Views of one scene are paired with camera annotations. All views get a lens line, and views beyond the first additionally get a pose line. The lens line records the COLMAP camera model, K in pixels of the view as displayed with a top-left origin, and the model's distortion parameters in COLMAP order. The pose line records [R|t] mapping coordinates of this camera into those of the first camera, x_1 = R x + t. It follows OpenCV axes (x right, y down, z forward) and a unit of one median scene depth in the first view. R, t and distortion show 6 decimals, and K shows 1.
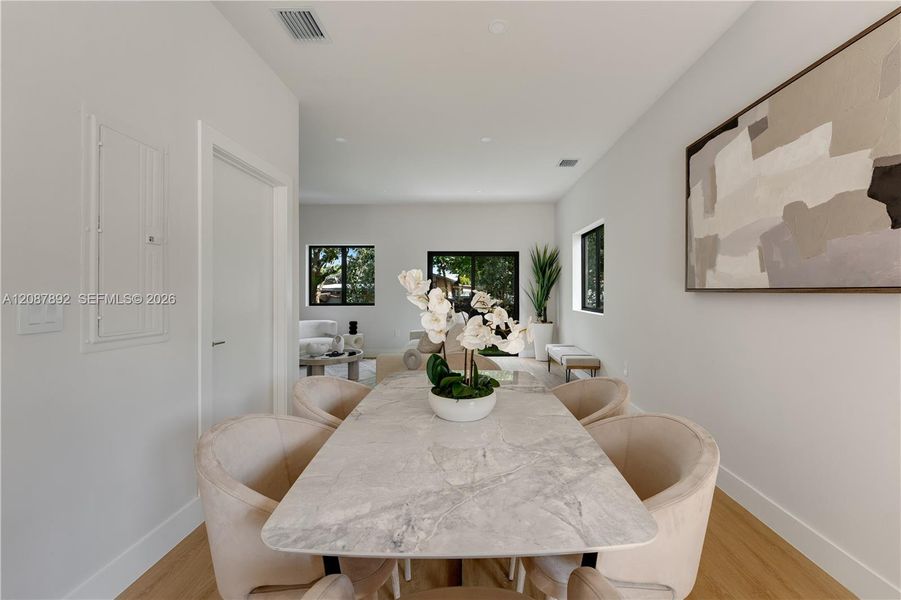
lens RADIAL K [[361.2, 0, 462.8], [0, 361.2, 295.0], [0, 0, 1]] dist [-0.000750, -0.001406]
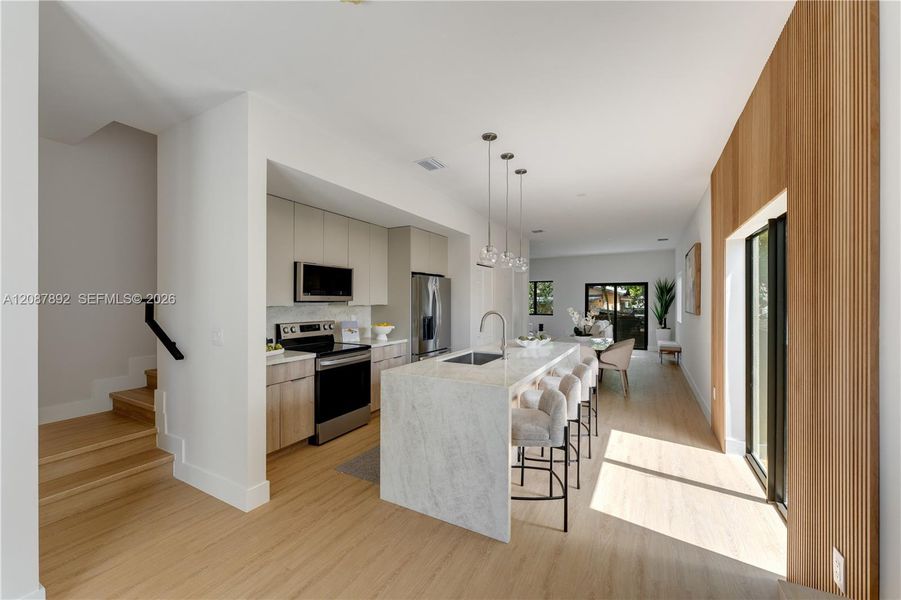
lens RADIAL K [[361.2, 0, 456.4], [0, 361.2, 298.6], [0, 0, 1]] dist [-0.000750, -0.001406]
pose [[0.889903, -0.000640, -0.456150, 0.138174], [-0.006637, 0.999875, -0.014353, -0.022993], [0.456102, 0.015800, 0.889787, -0.779259]]
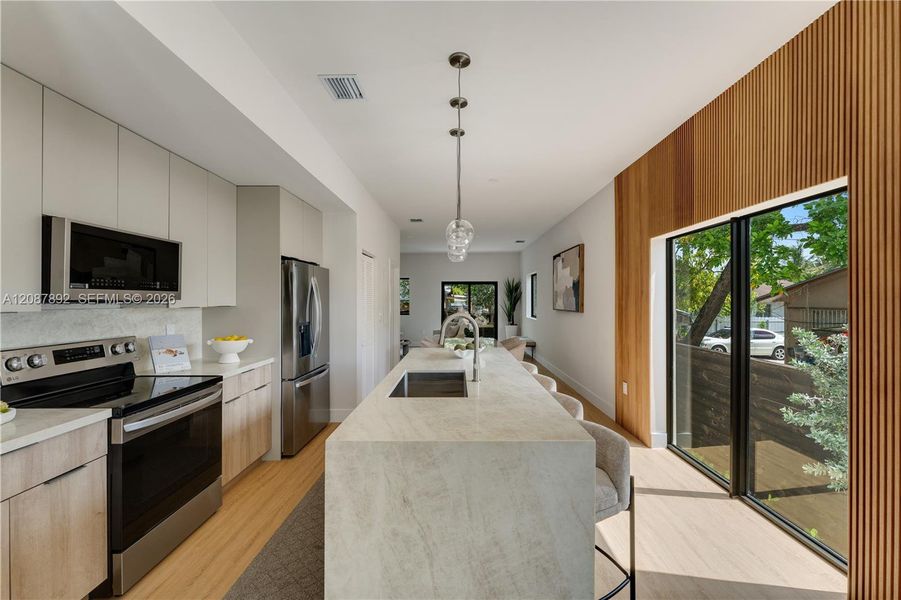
lens RADIAL K [[361.2, 0, 464.6], [0, 361.2, 299.3], [0, 0, 1]] dist [-0.000750, -0.001406]
pose [[0.999451, -0.000135, 0.033131, -0.050102], [0.000495, 0.999941, -0.010855, -0.023486], [-0.033128, 0.010865, 0.999392, -0.661104]]
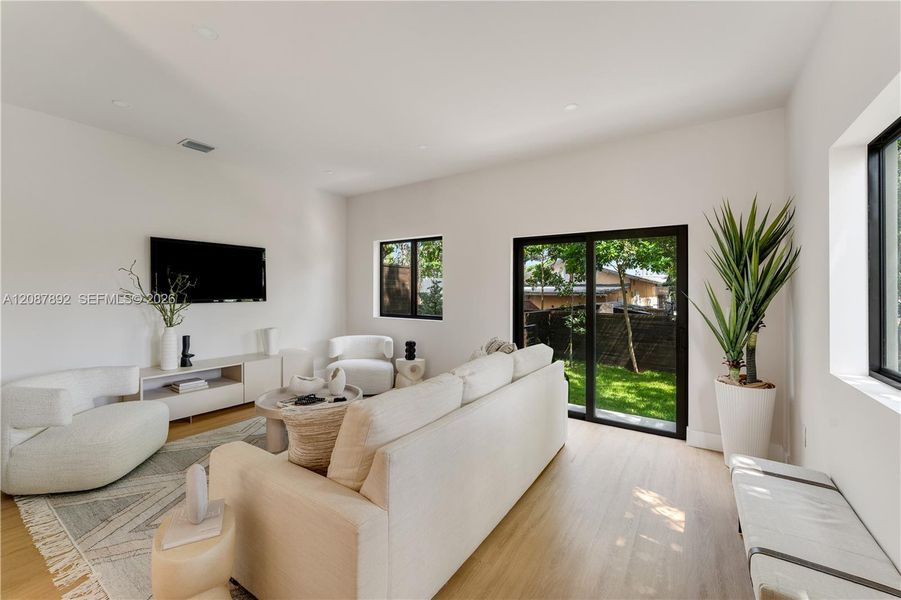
lens RADIAL K [[361.2, 0, 449.7], [0, 361.2, 290.5], [0, 0, 1]] dist [-0.000750, -0.001406]
pose [[0.835311, 0.005400, -0.549752, 0.163609], [-0.014222, 0.999829, -0.011788, -0.022593], [0.549594, 0.017665, 0.835245, 0.445390]]
